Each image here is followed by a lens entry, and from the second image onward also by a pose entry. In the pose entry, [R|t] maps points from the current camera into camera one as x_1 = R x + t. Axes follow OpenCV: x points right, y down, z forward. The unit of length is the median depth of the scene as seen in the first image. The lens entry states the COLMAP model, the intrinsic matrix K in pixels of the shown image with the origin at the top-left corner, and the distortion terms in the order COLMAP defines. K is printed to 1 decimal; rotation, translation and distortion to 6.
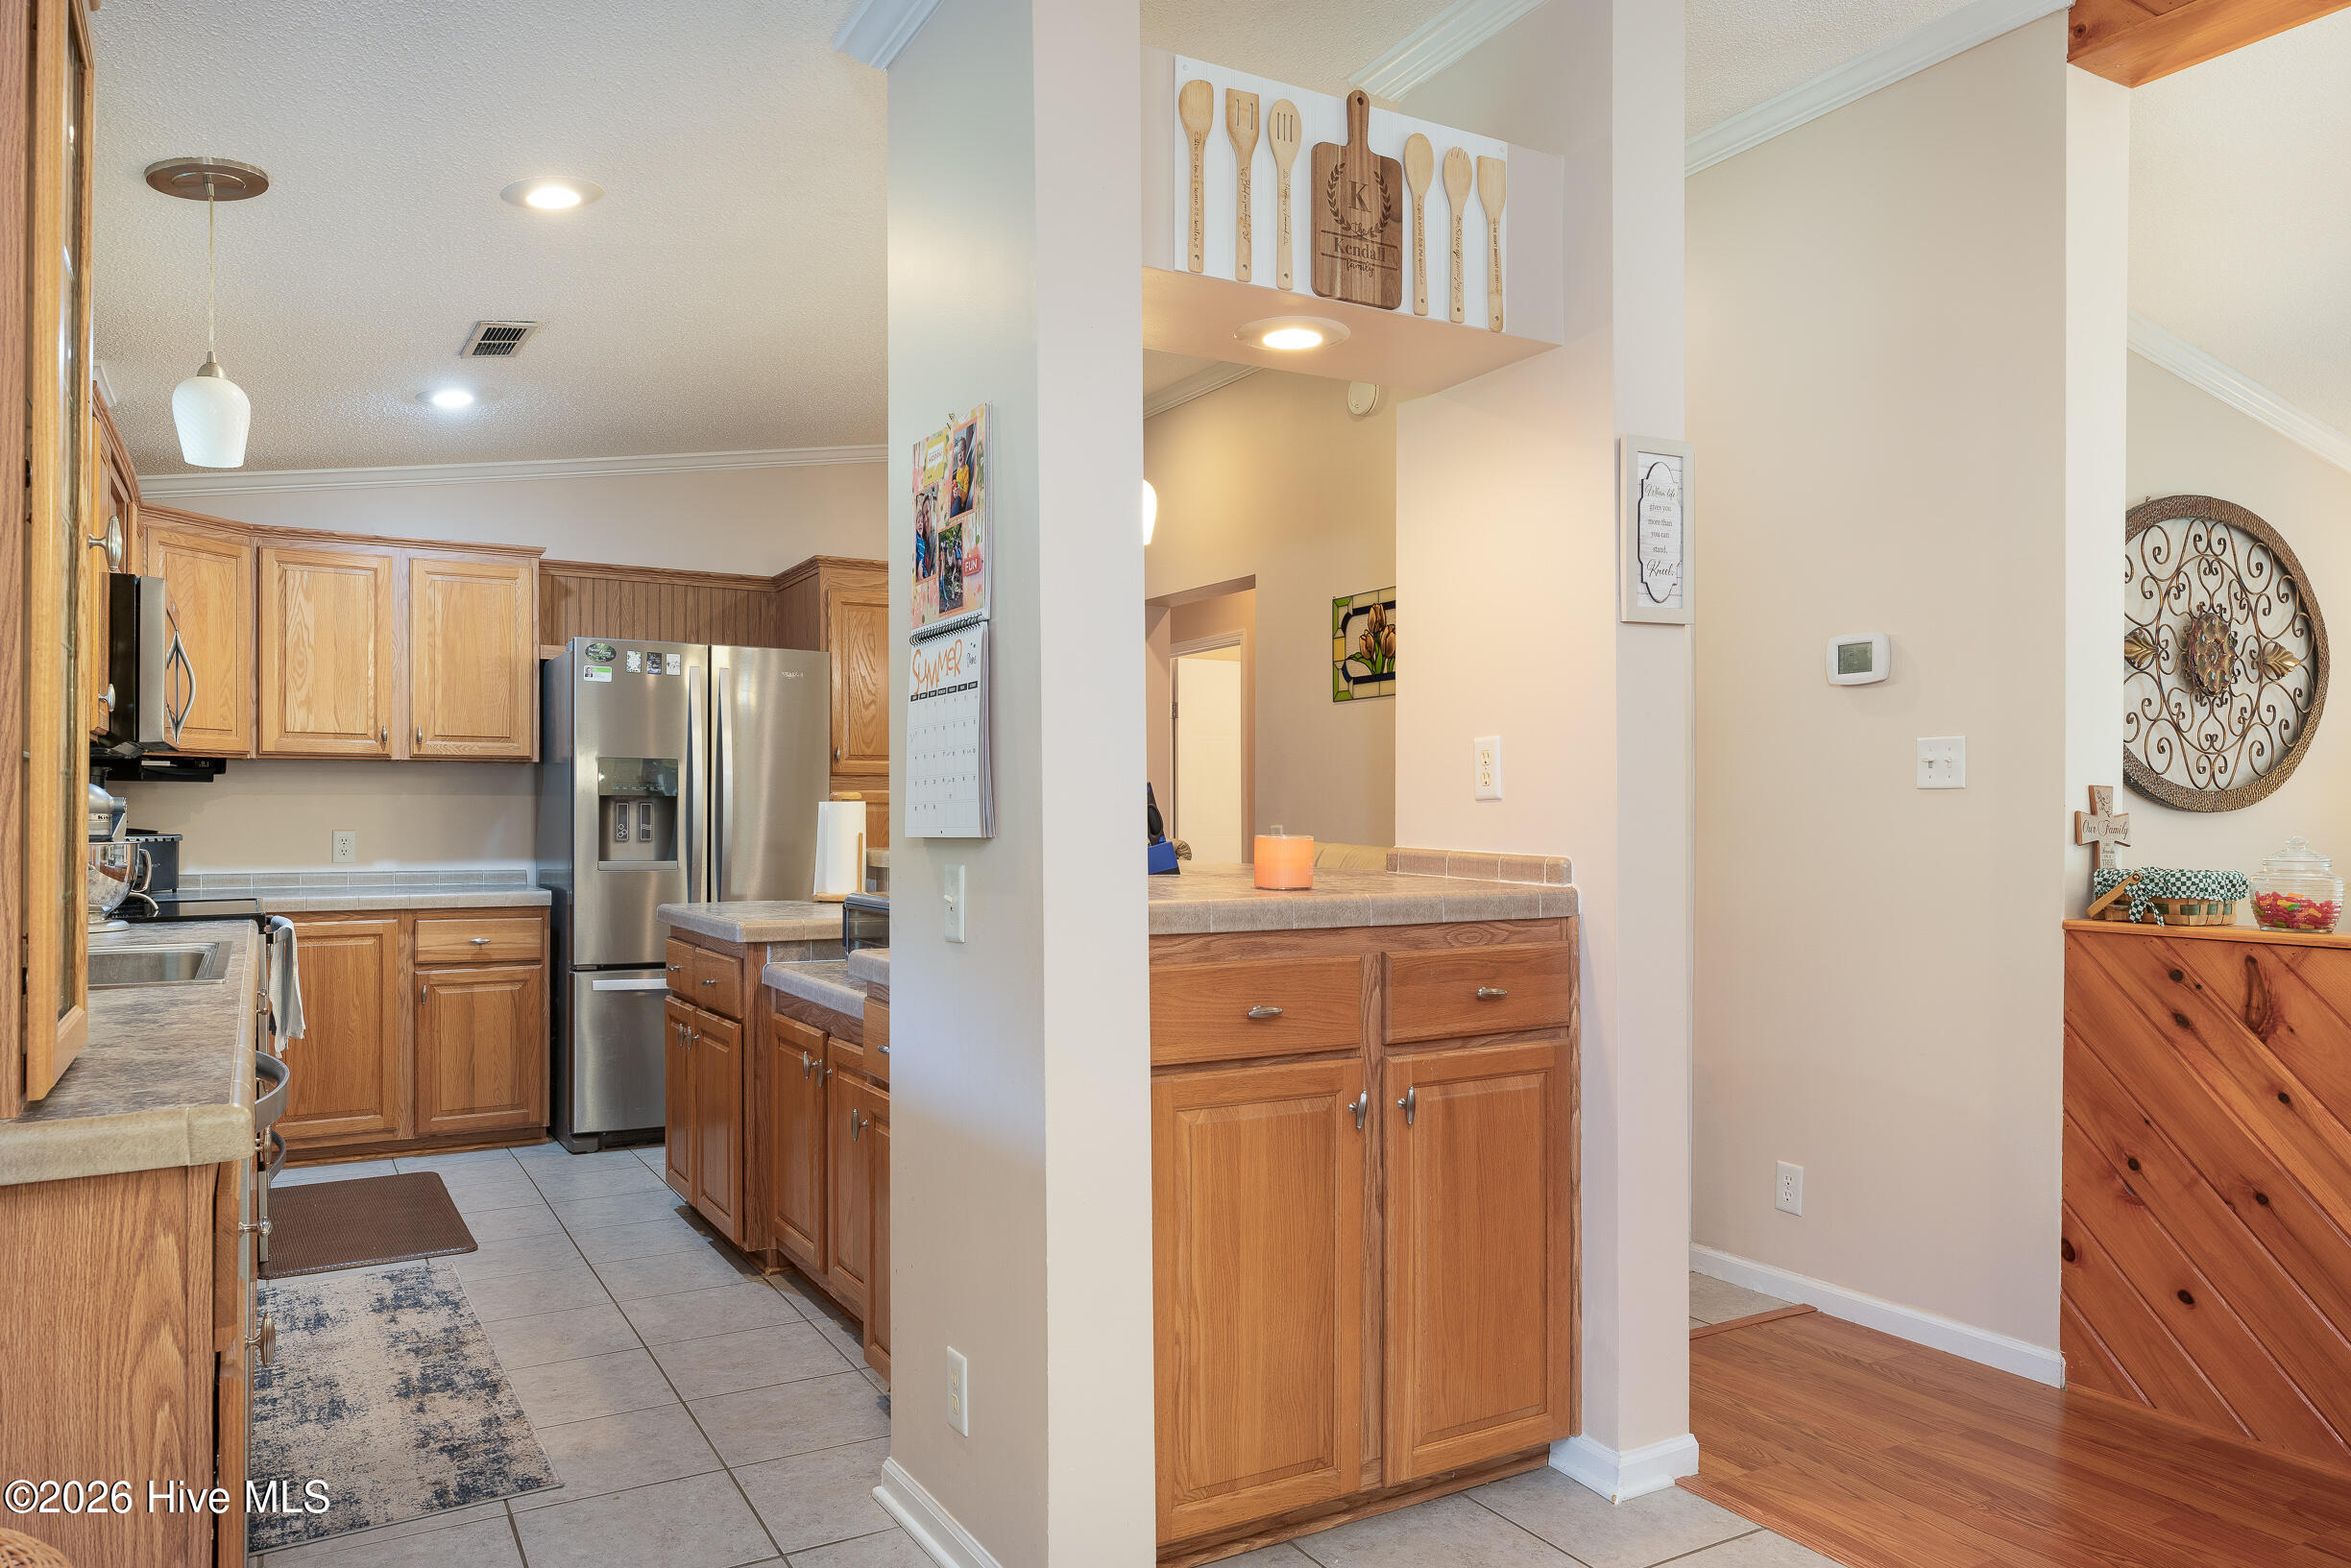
lens RADIAL K [[1540.3, 0, 1165.0], [0, 1540.3, 830.8], [0, 0, 1]] dist [-0.002114, -0.003529]
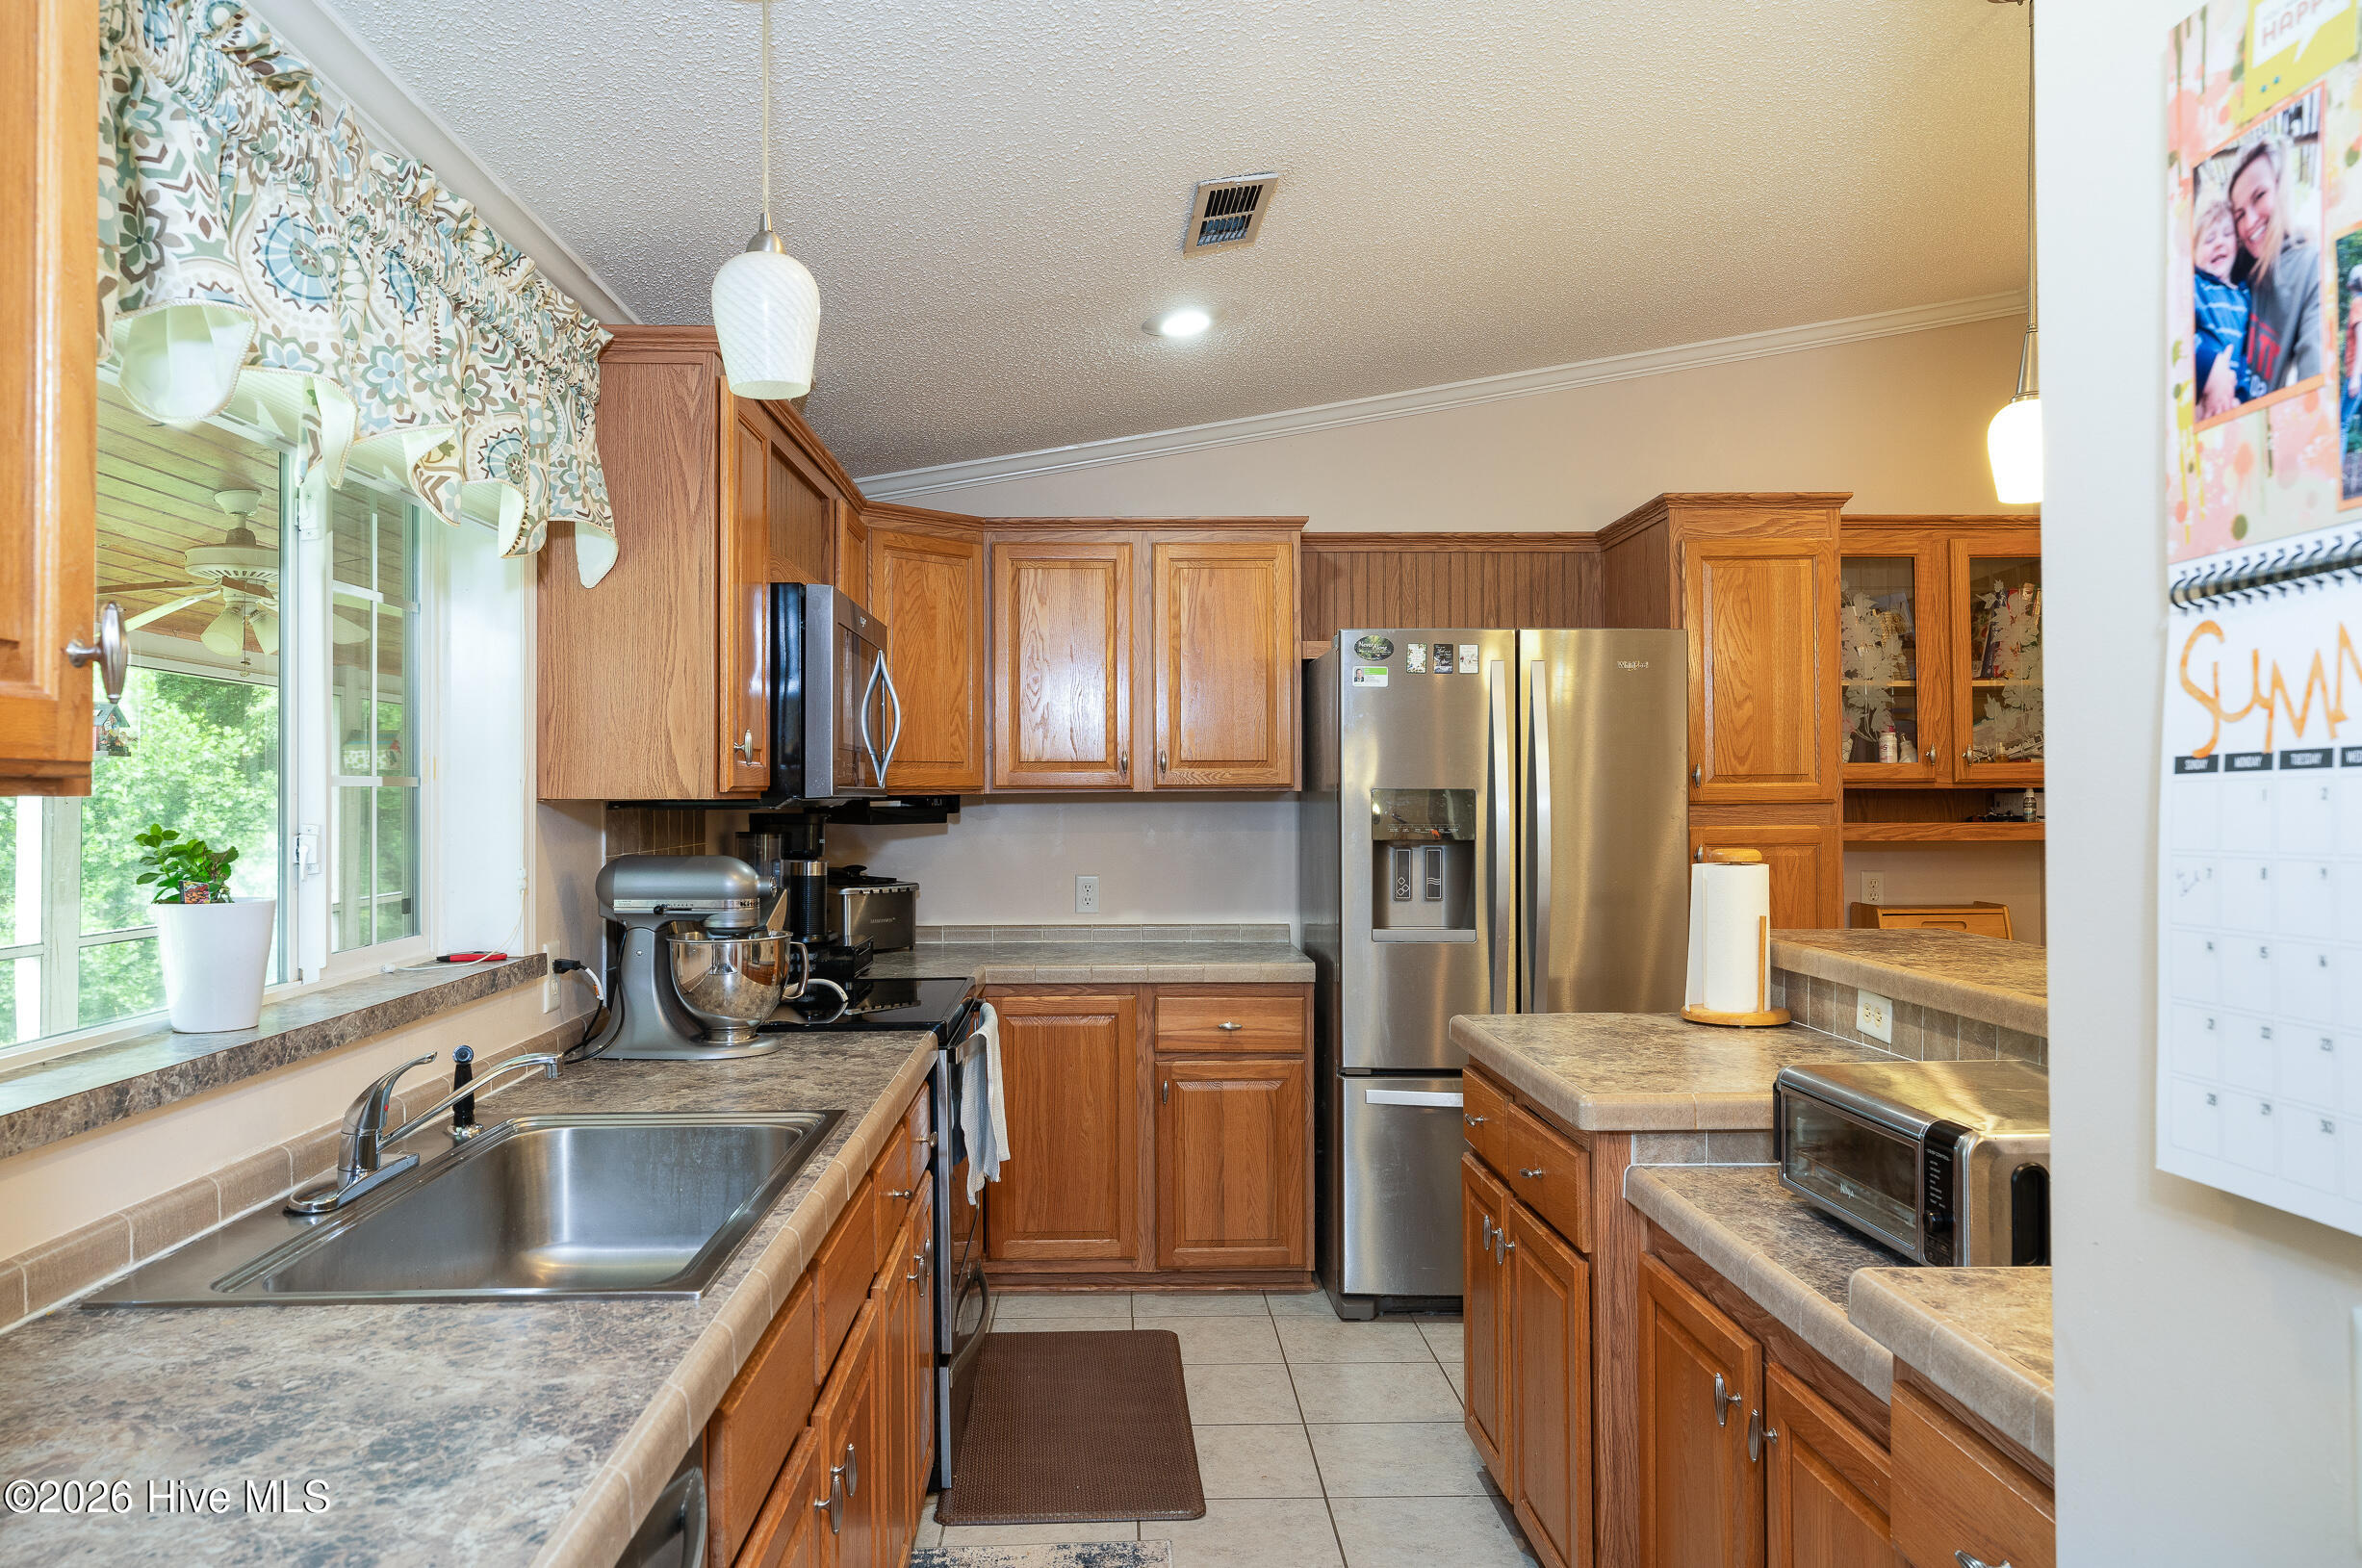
lens RADIAL K [[1590.4, 0, 1173.9], [0, 1590.4, 792.9], [0, 0, 1]] dist [0.023551, 0.000403]
pose [[0.883592, -0.008690, -0.468178, -0.091182], [0.002738, 0.999907, -0.013391, -0.035357], [0.468250, 0.010550, 0.883533, 0.271842]]
